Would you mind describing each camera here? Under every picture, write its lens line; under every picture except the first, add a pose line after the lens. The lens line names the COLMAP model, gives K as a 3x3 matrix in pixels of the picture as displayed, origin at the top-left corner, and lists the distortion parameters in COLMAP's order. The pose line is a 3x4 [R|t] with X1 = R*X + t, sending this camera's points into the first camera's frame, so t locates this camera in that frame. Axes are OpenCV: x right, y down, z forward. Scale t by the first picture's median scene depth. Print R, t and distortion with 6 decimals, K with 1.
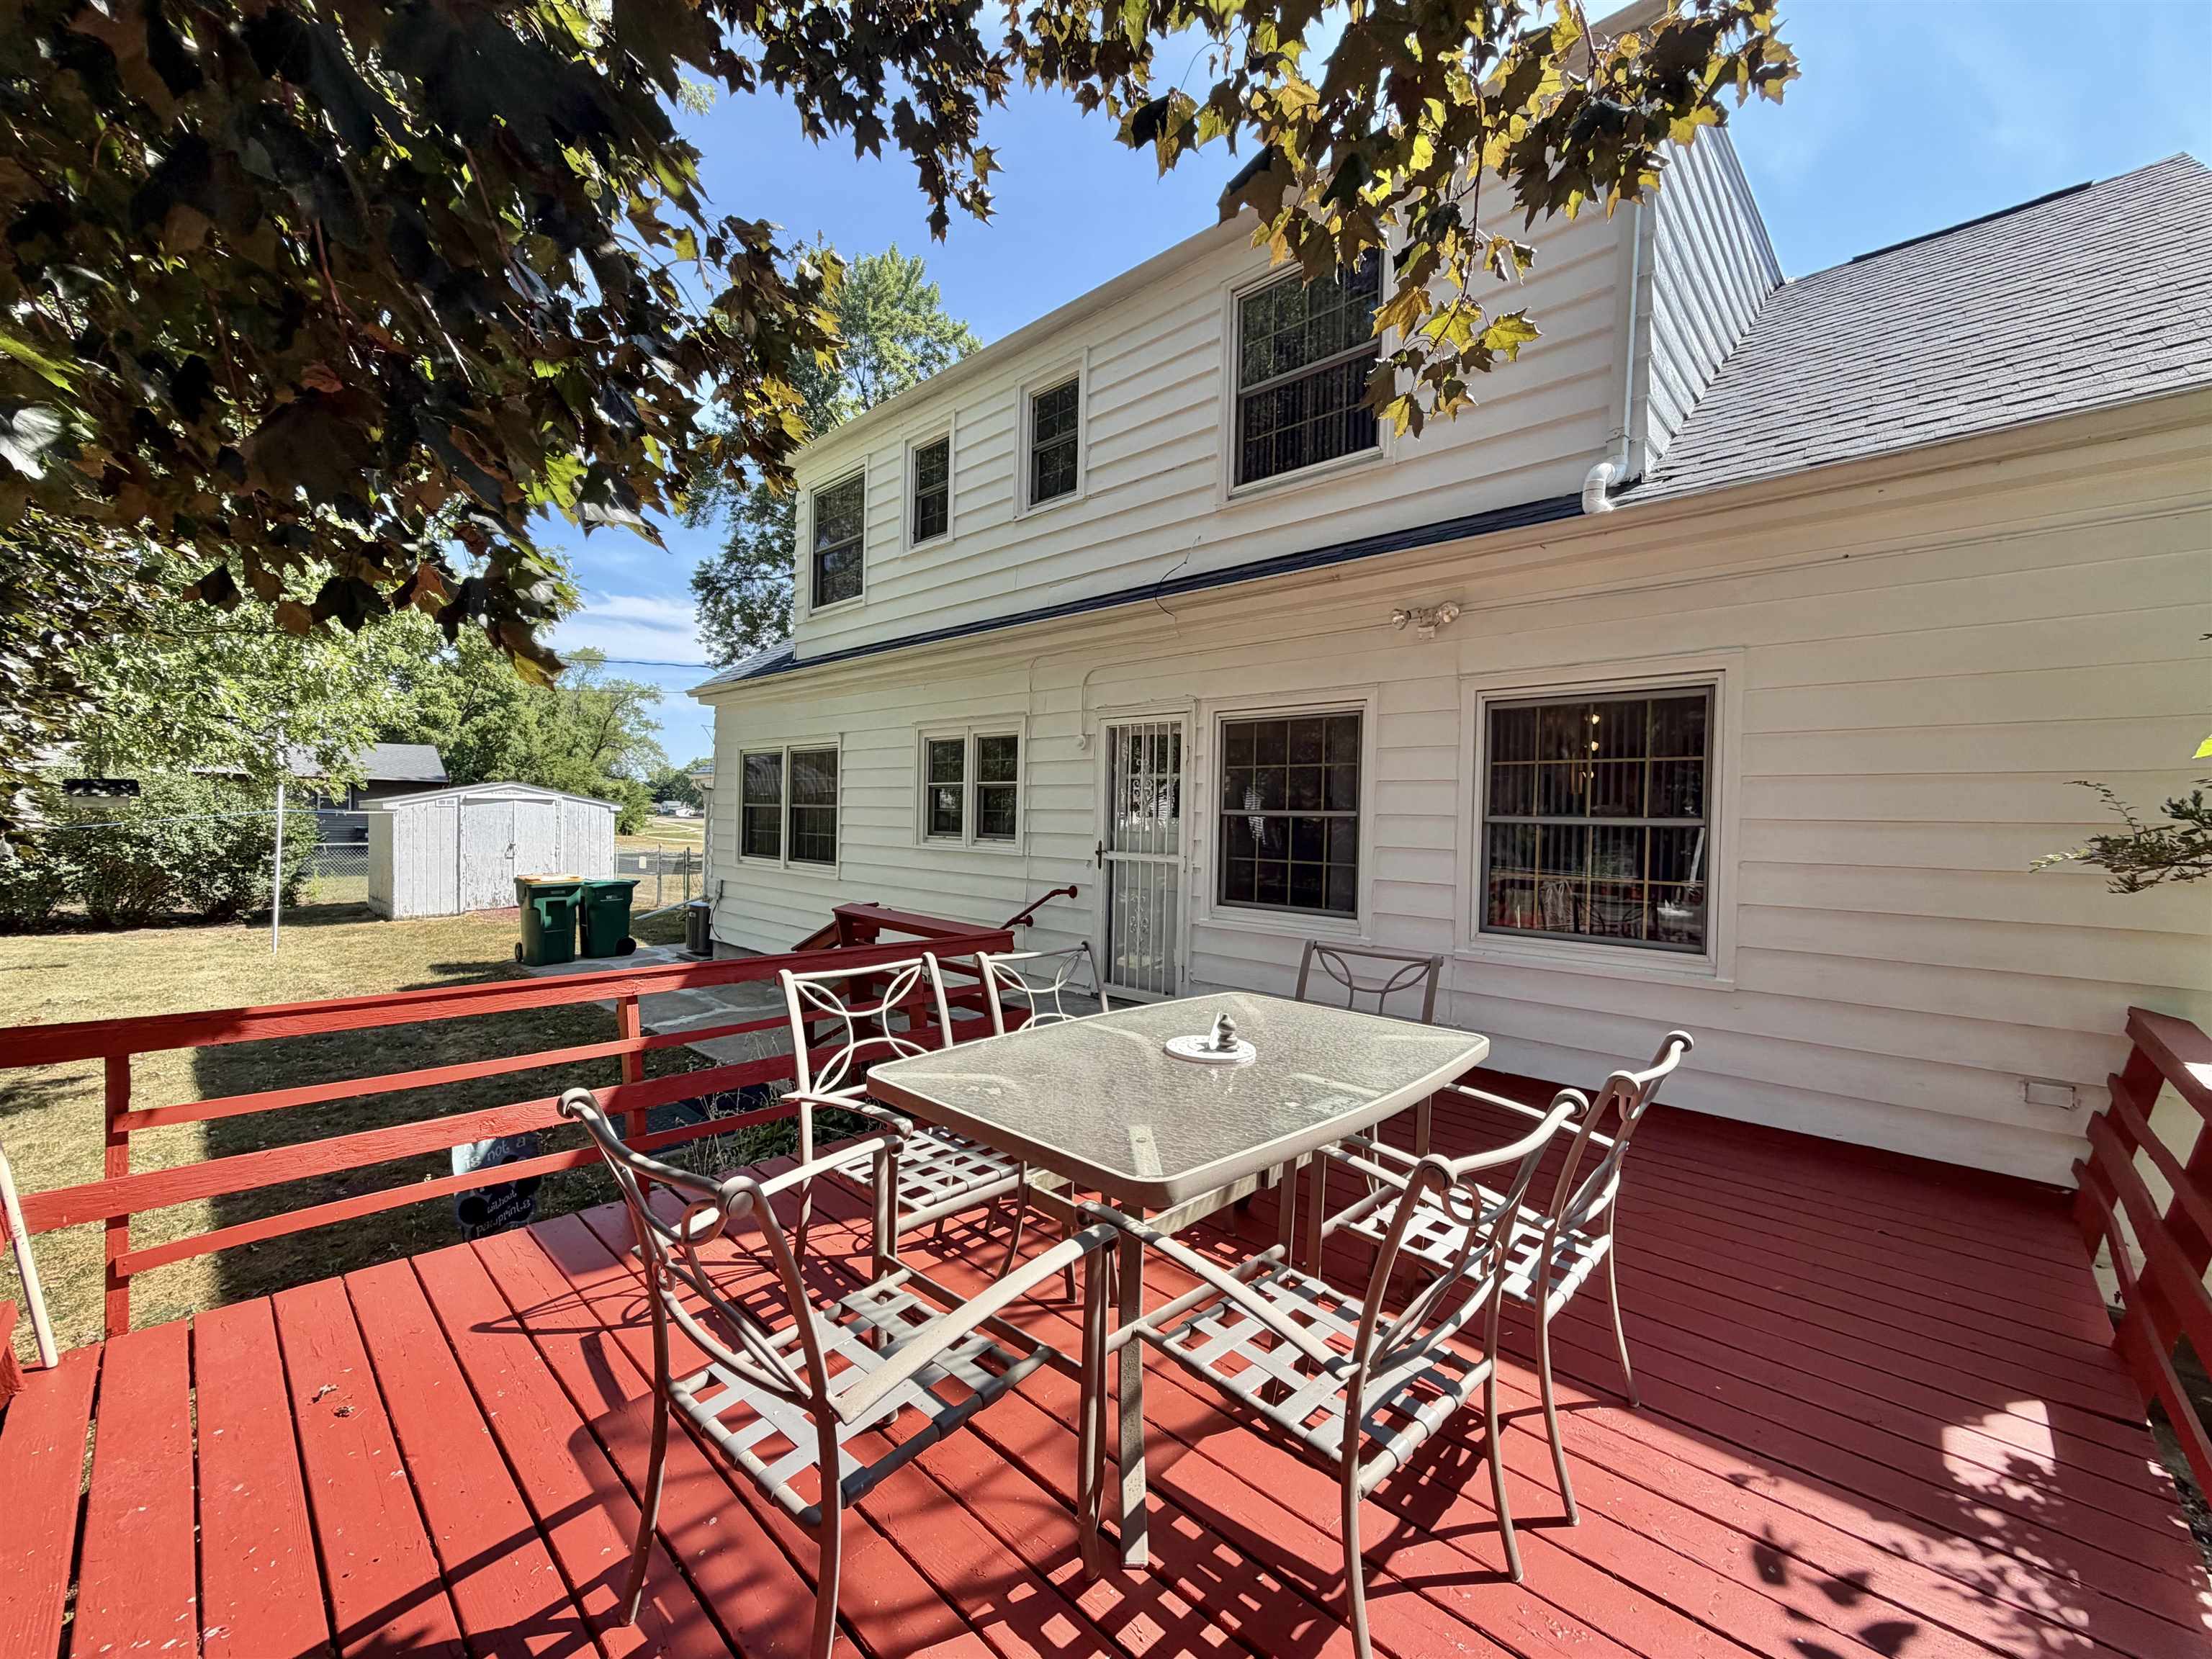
lens RADIAL K [[874.8, 0, 1095.4], [0, 874.8, 838.3], [0, 0, 1]] dist [0.000978, -0.000047]
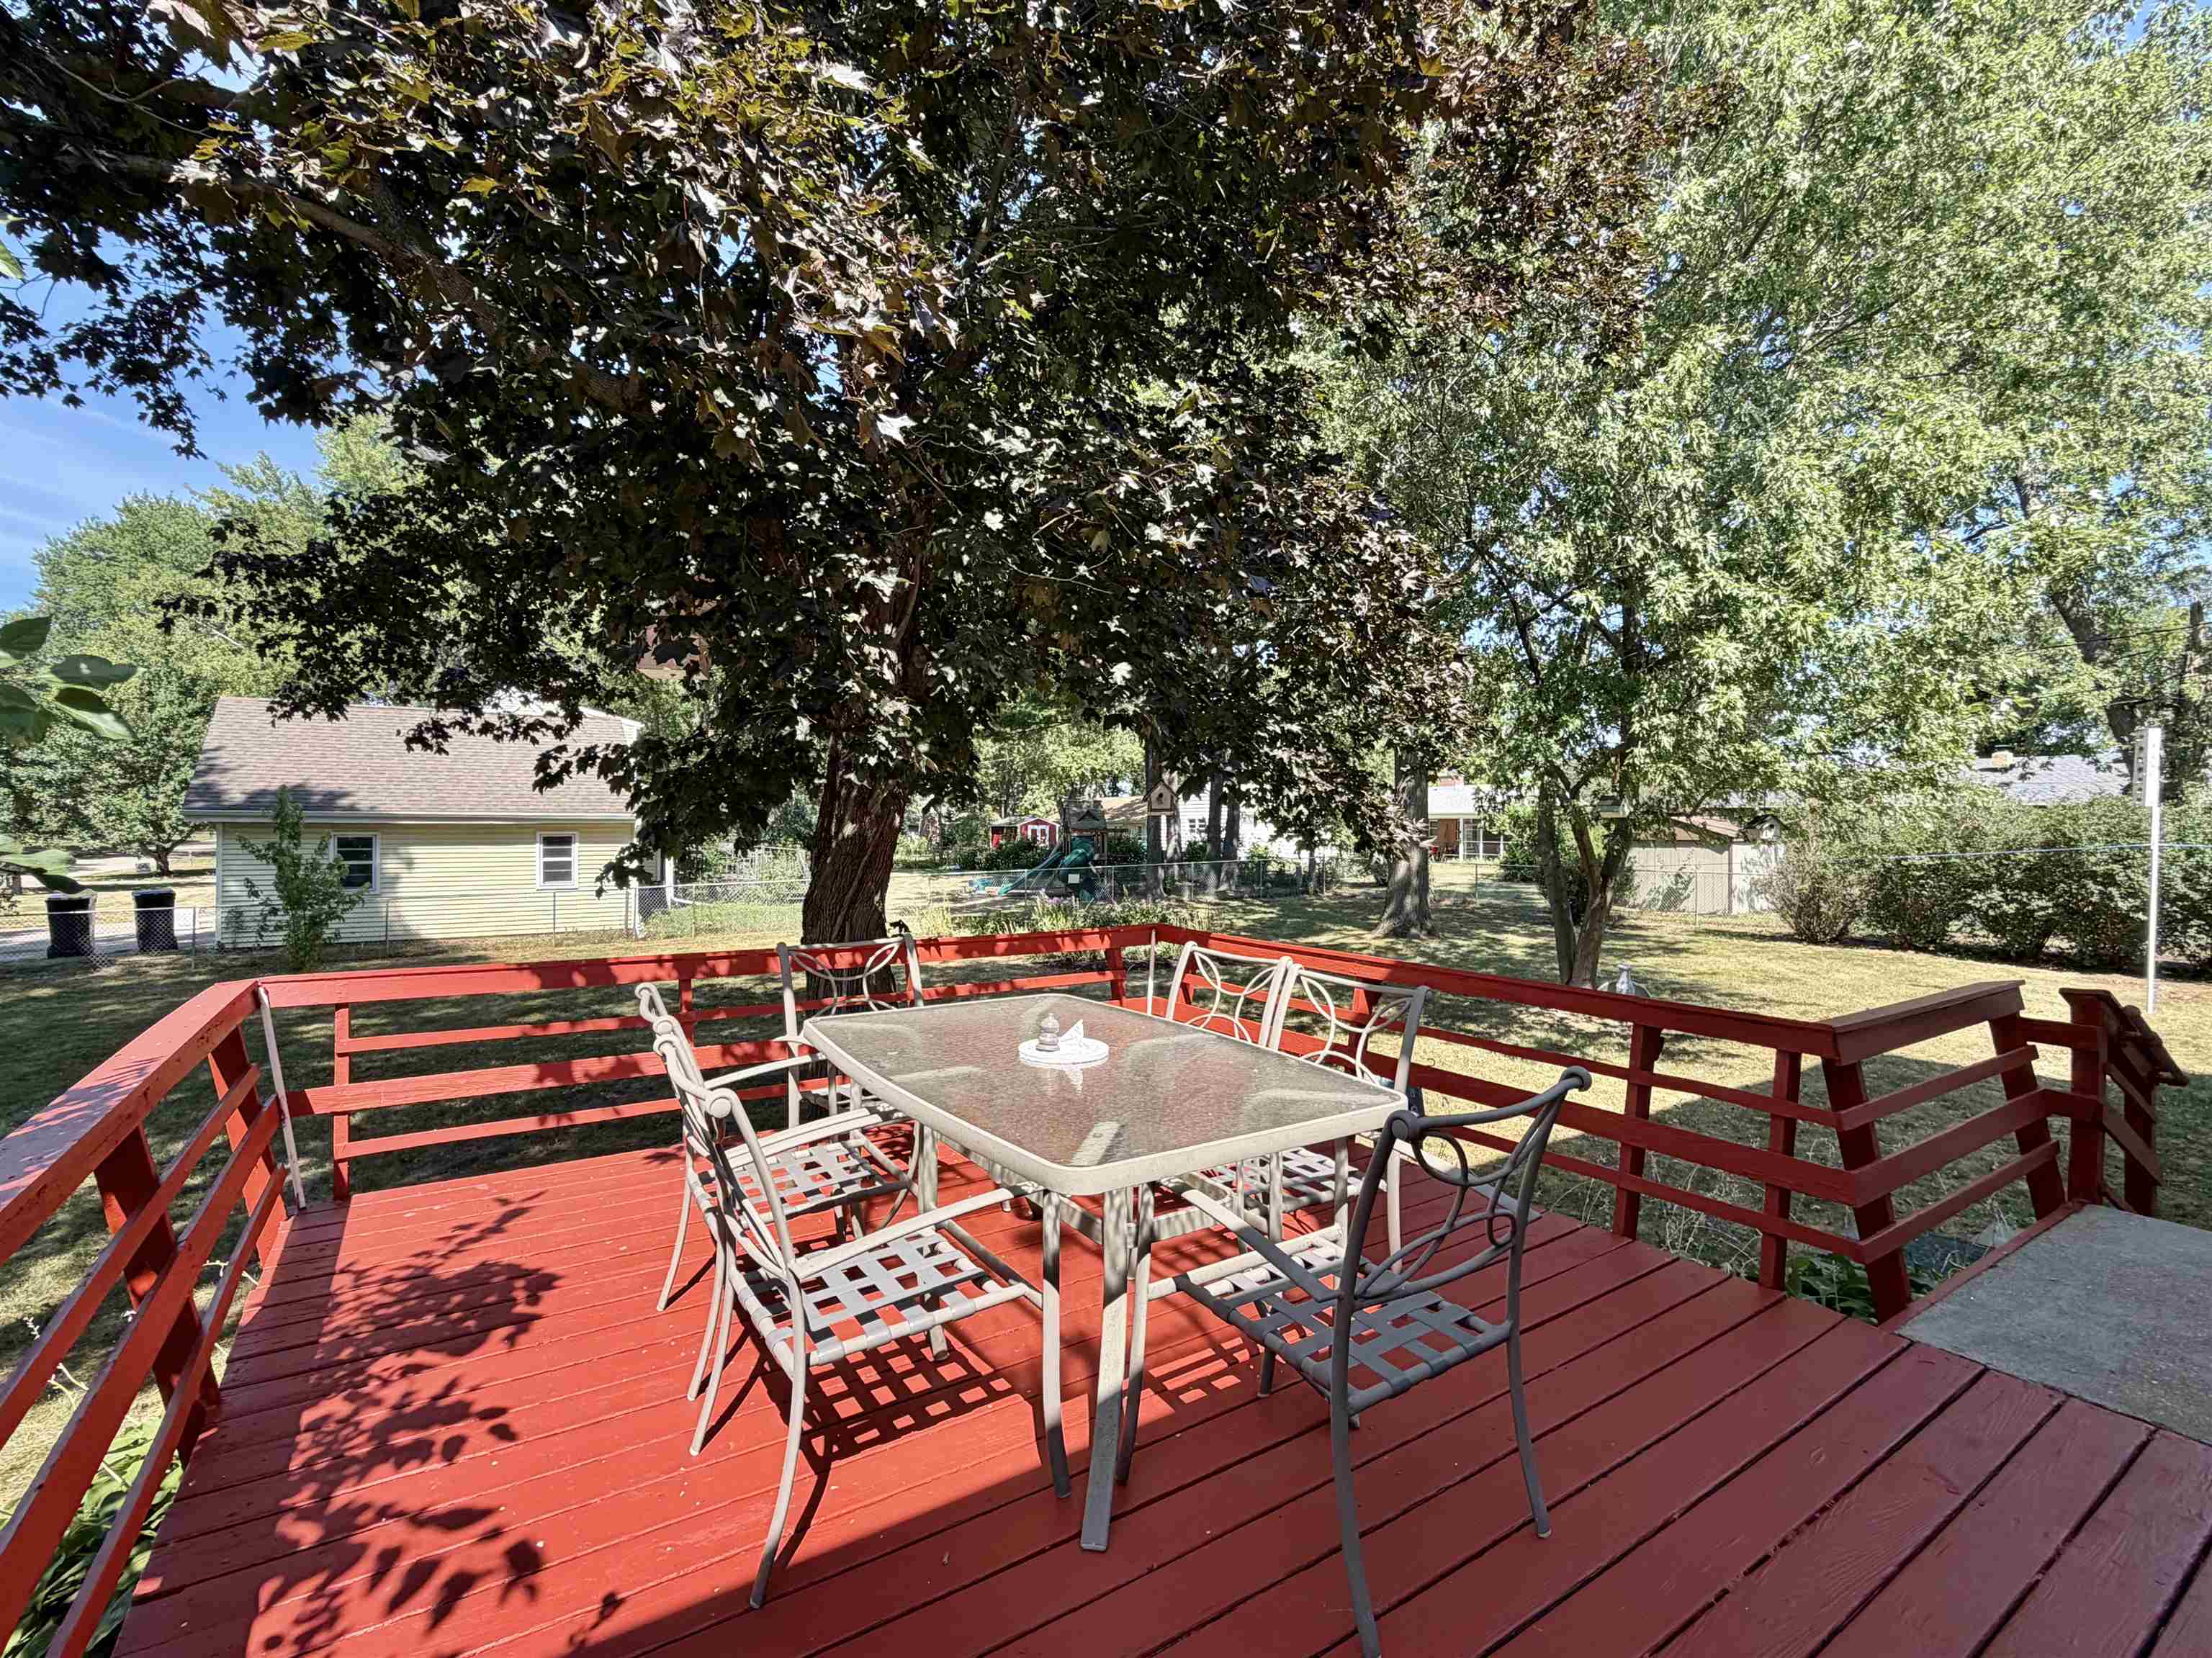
lens RADIAL K [[1003.3, 0, 1106.0], [0, 1003.3, 829.0], [0, 0, 1]] dist [0.000200, 0.000034]
pose [[-0.220927, -0.019874, -0.975088, 0.187518], [-0.035267, 0.999301, -0.012377, 0.000194], [0.974653, 0.031654, -0.221473, 0.200592]]
